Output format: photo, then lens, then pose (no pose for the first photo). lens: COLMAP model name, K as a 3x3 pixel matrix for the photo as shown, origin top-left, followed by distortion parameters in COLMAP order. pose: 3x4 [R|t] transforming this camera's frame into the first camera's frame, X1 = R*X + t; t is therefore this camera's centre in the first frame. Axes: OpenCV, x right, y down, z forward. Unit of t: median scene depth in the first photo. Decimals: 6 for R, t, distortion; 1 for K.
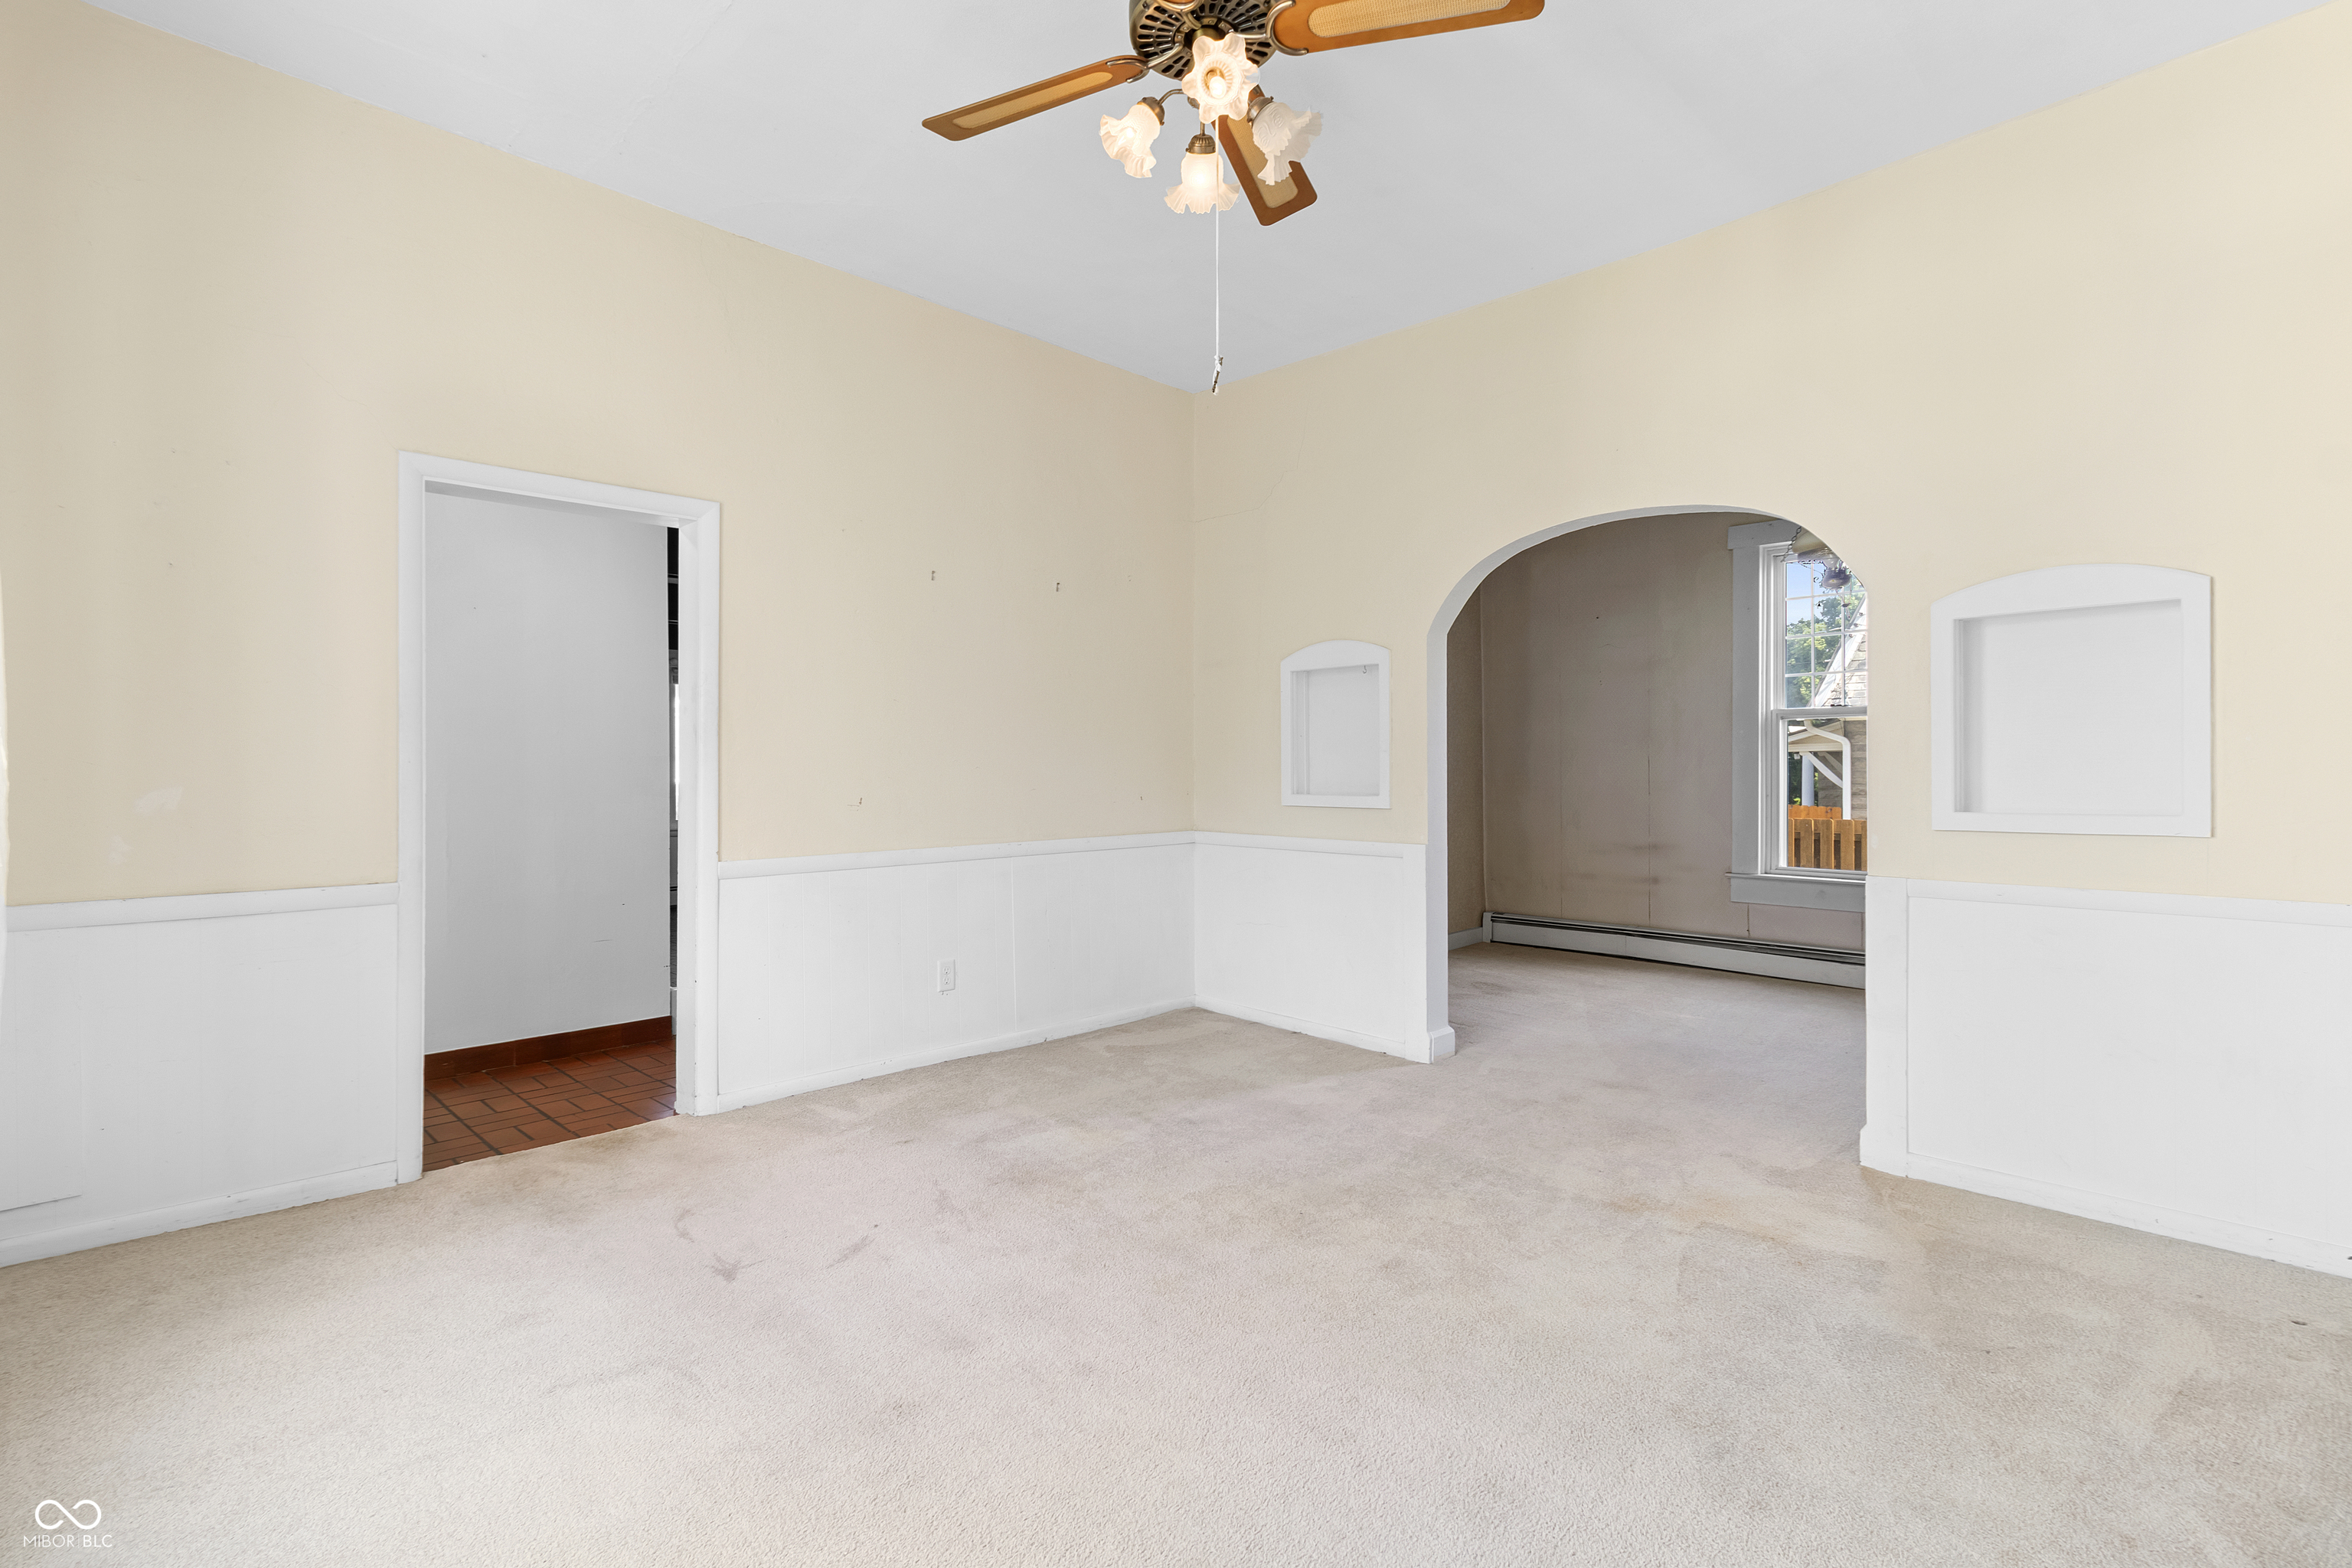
lens RADIAL K [[1075.5, 0, 1180.5], [0, 1075.5, 769.0], [0, 0, 1]] dist [0.001240, 0.000462]
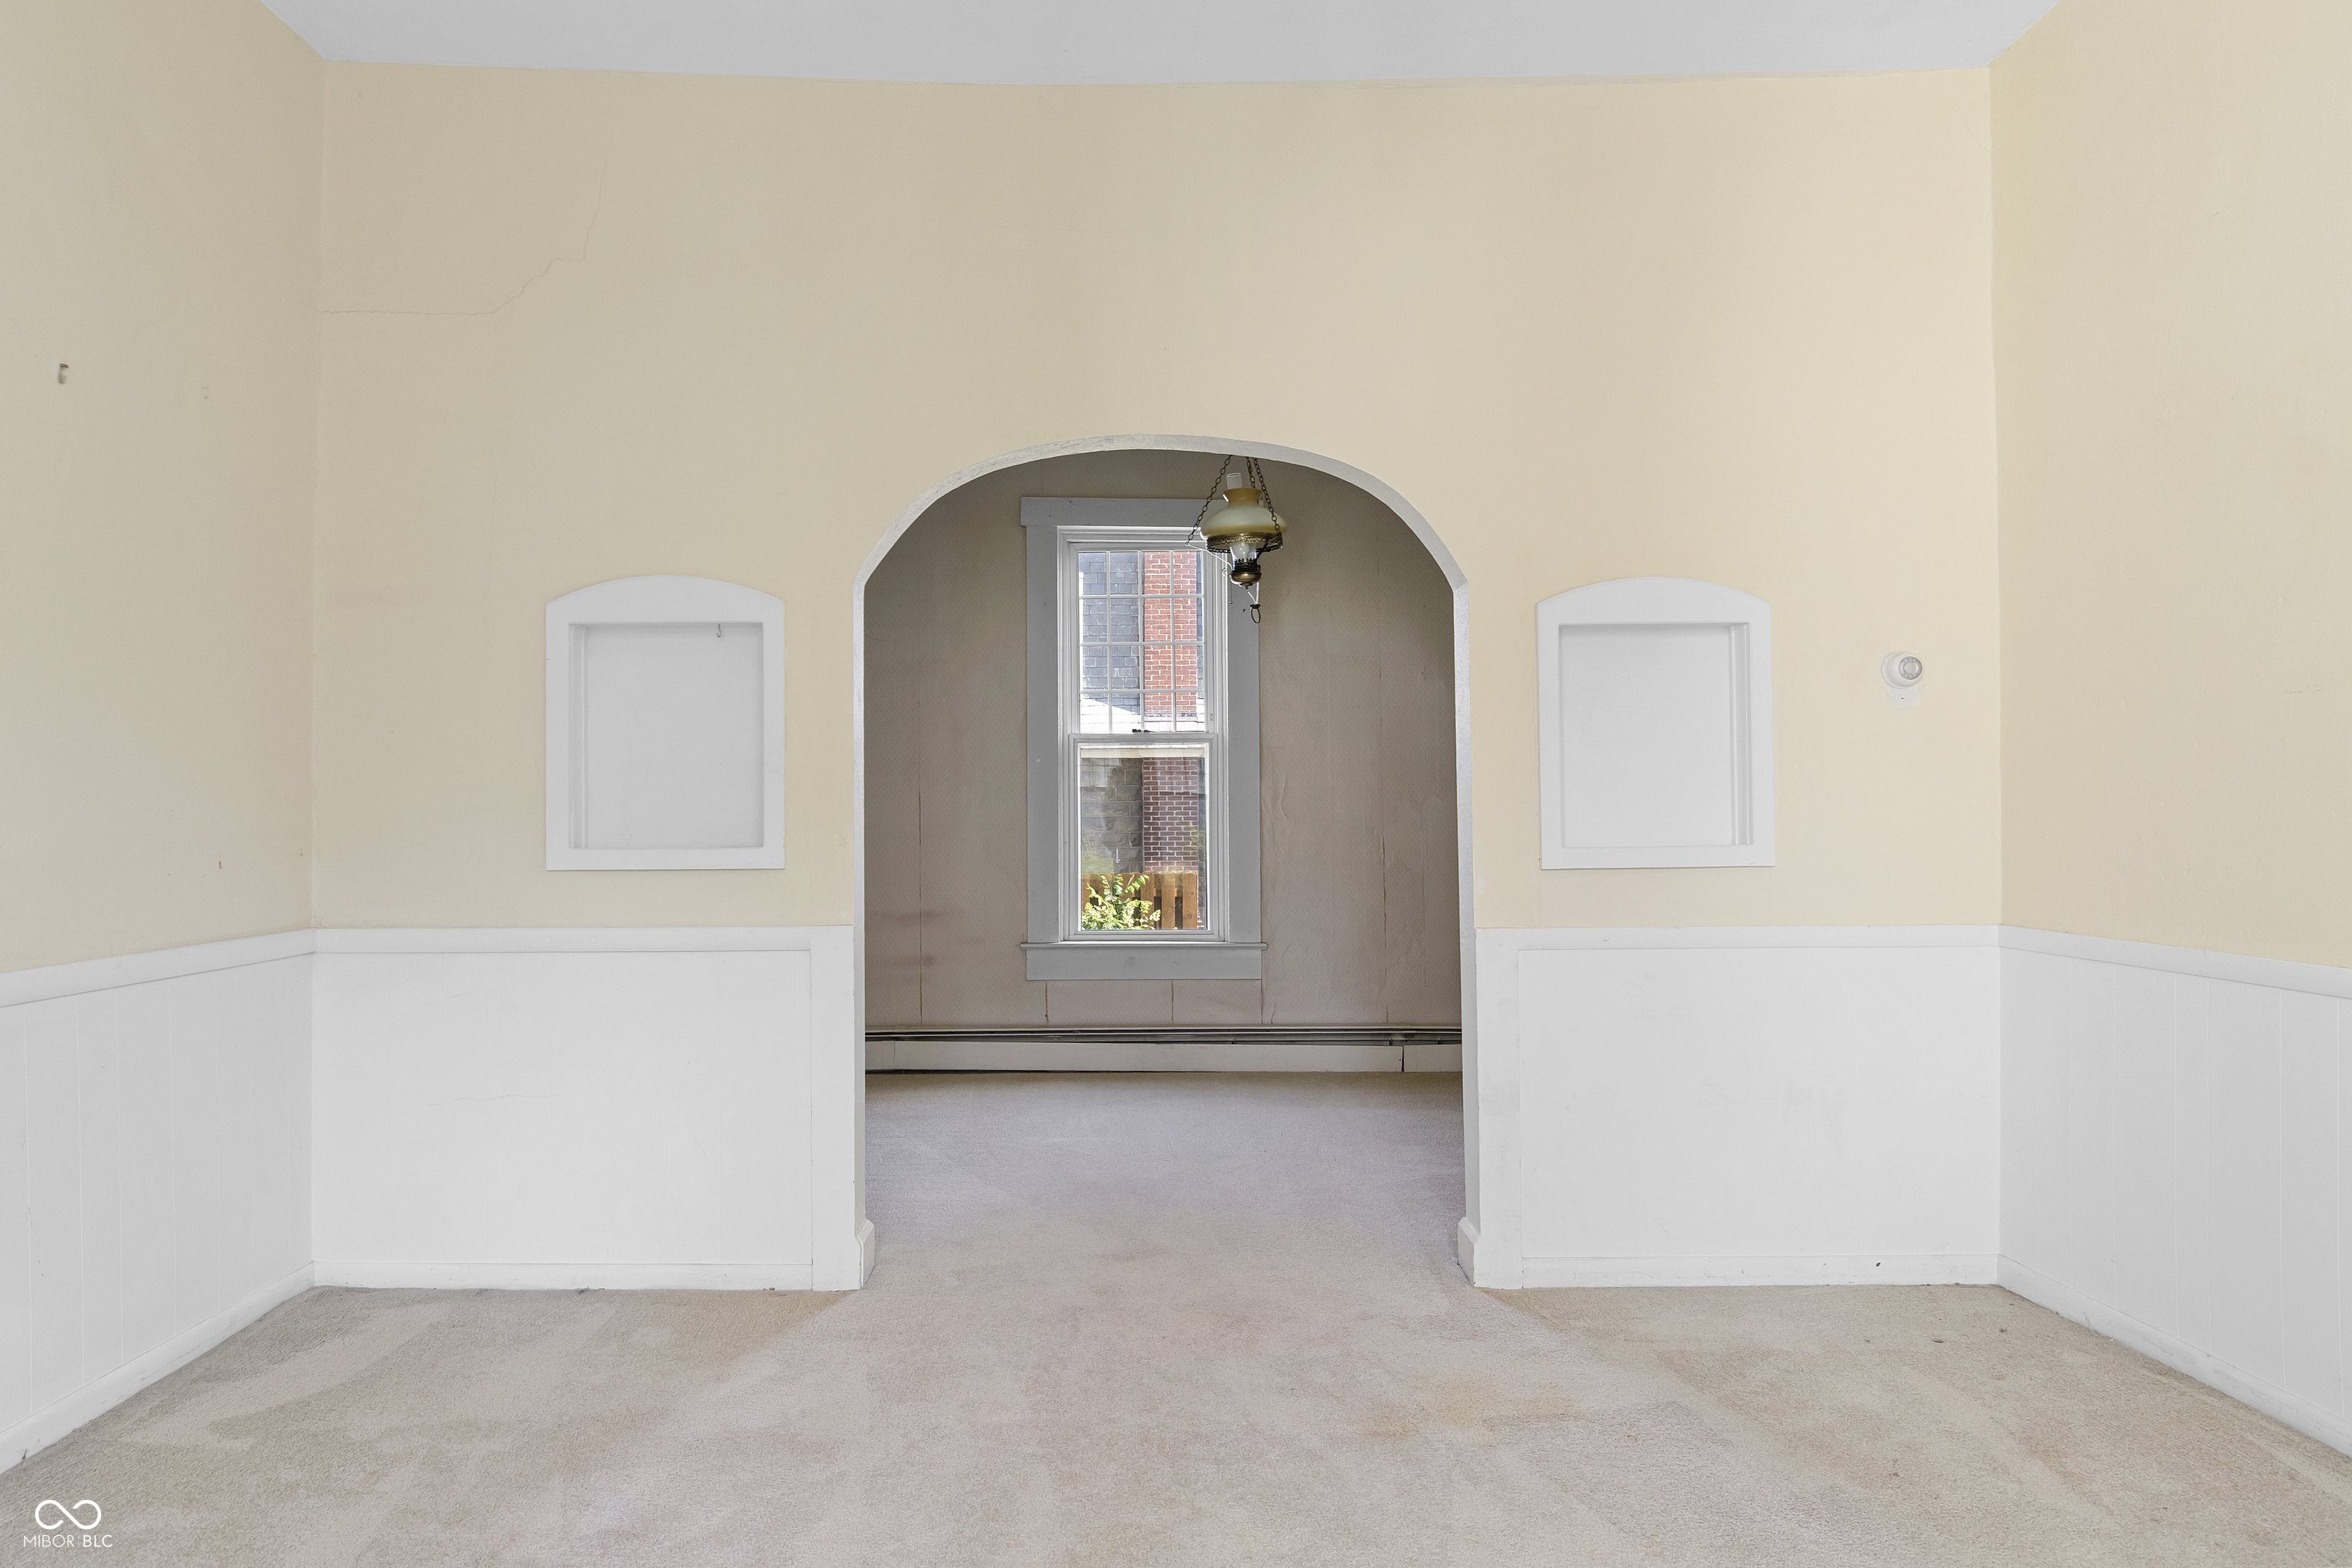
lens RADIAL K [[1429.6, 0, 1174.3], [0, 1429.6, 782.1], [0, 0, 1]] dist [0.001302, -0.001247]
pose [[0.689263, 0.014579, 0.724364, -0.225031], [0.004984, 0.999678, -0.024862, 0.009931], [-0.724494, 0.020746, 0.688969, 0.301633]]
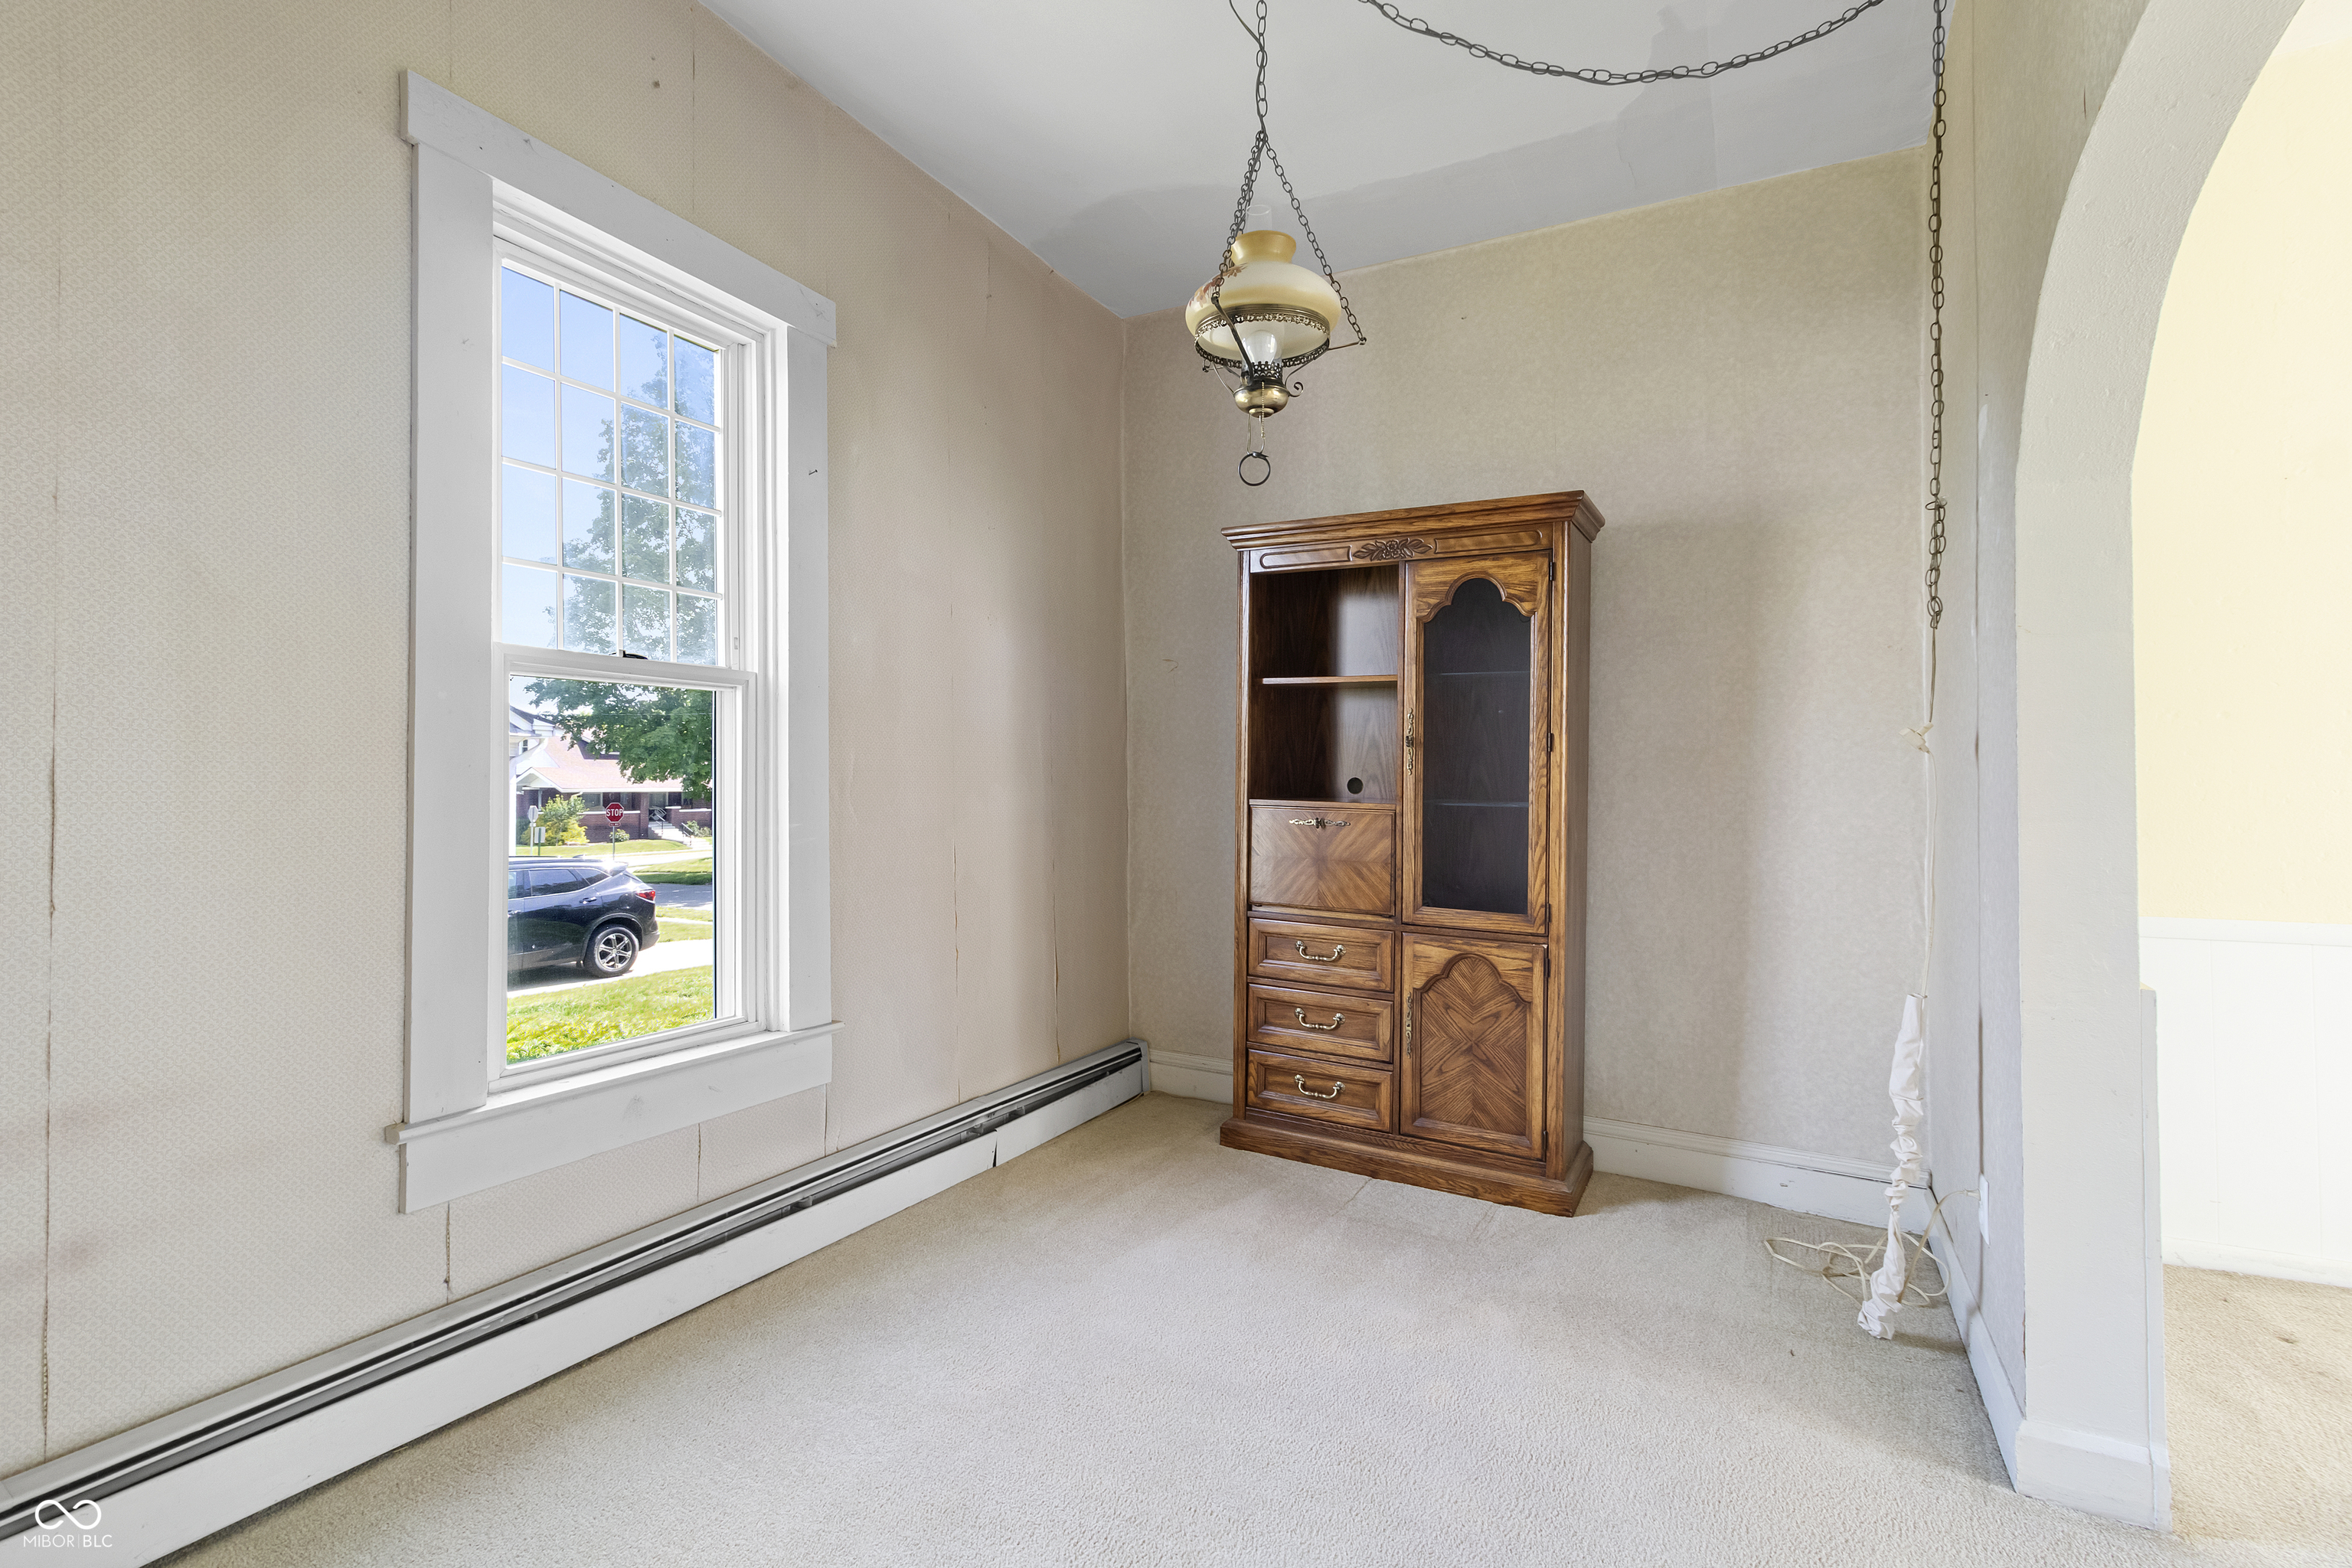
lens RADIAL K [[1084.5, 0, 1173.7], [0, 1084.5, 771.1], [0, 0, 1]] dist [0.002467, 0.000784]
pose [[-0.304171, 0.016104, 0.952481, 0.179556], [-0.005392, 0.999812, -0.018626, -0.007713], [-0.952602, -0.010801, -0.304027, 1.240140]]
